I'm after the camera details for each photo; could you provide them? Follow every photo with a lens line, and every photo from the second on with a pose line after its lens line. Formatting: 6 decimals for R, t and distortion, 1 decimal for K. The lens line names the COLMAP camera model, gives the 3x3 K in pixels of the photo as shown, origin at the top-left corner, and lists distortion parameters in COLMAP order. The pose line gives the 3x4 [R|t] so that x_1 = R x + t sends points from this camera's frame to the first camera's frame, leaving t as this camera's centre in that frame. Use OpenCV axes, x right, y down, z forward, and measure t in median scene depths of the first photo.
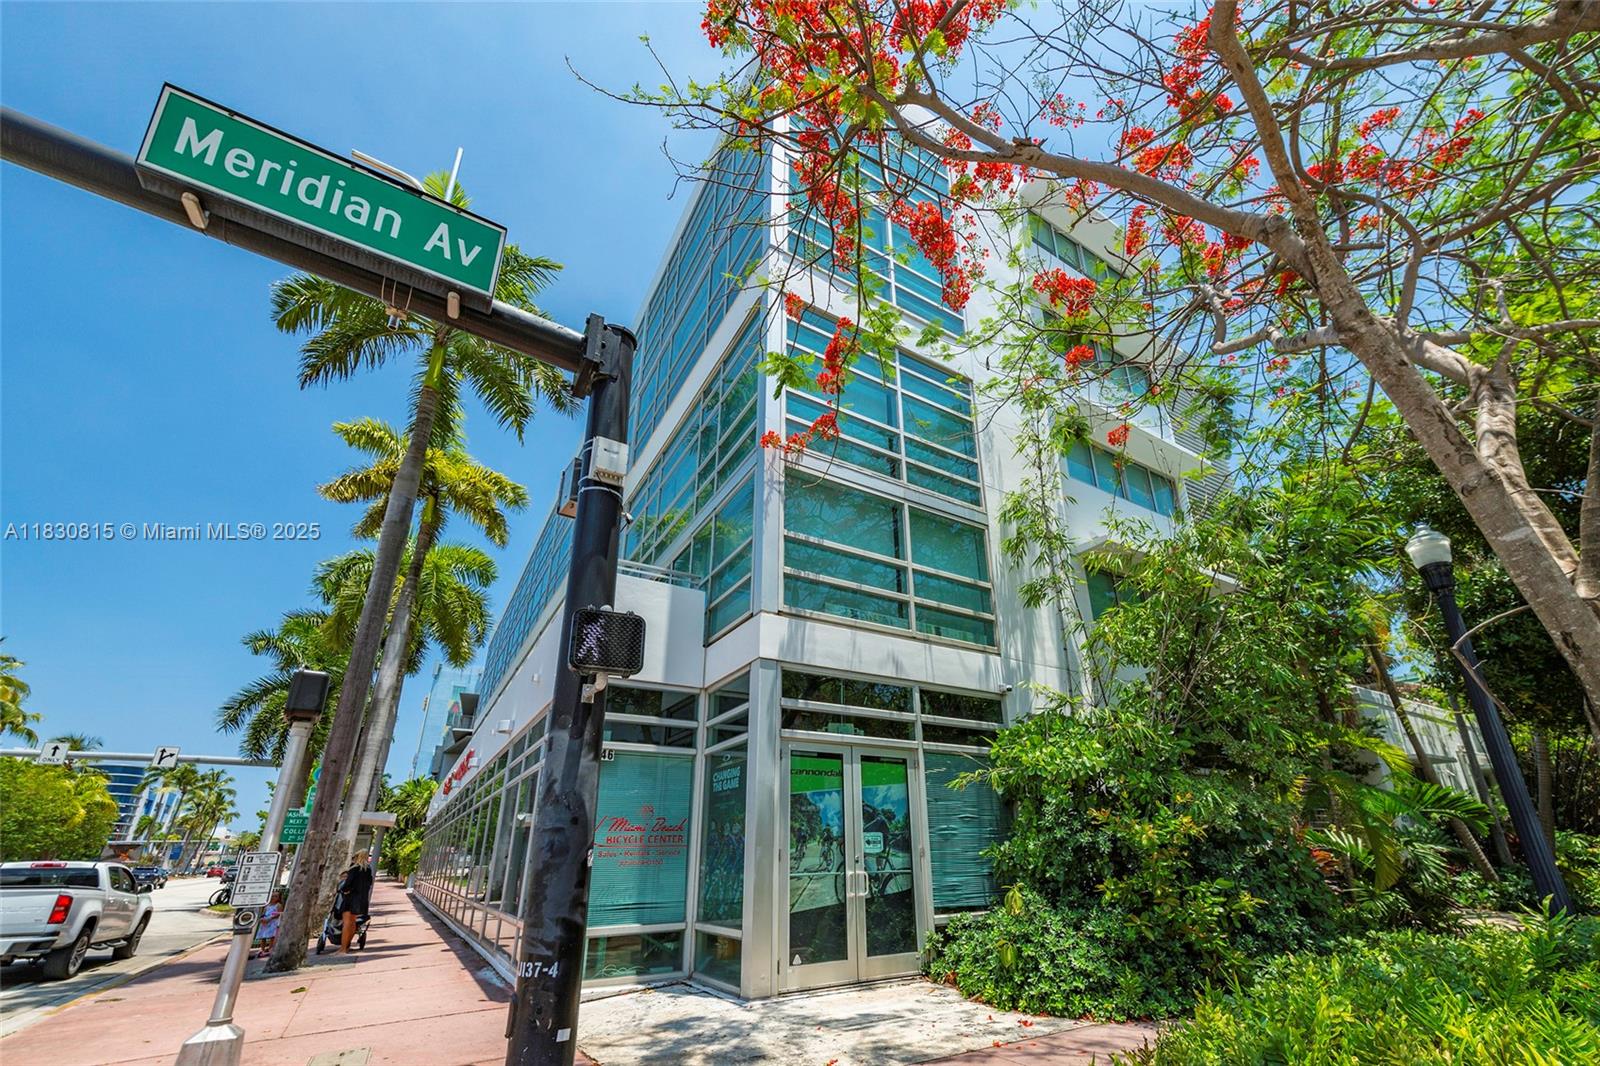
lens RADIAL K [[668.6, 0, 810.8], [0, 668.6, 509.9], [0, 0, 1]] dist [0.022420, -0.012579]
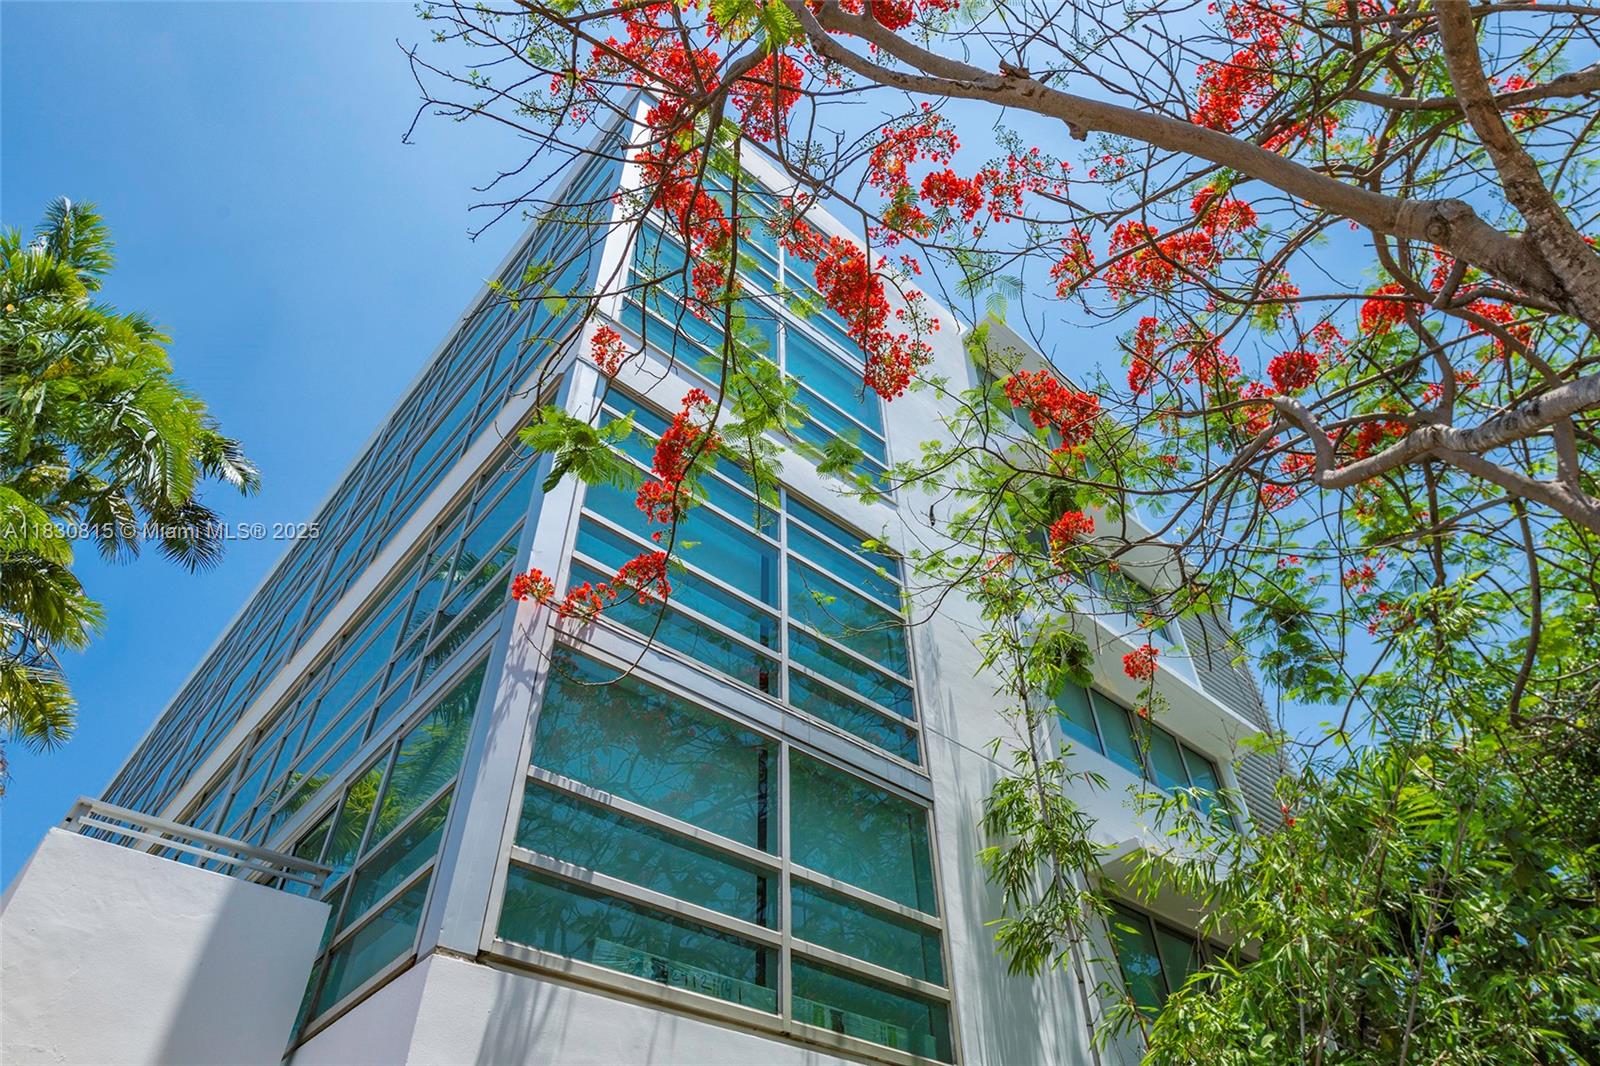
lens RADIAL K [[950.8, 0, 794.6], [0, 950.8, 472.2], [0, 0, 1]] dist [0.020617, -0.001026]
pose [[0.986648, 0.103177, 0.126018, 0.034622], [-0.052236, 0.933334, -0.355189, 0.058458], [-0.154265, 0.343863, 0.926262, 0.239327]]
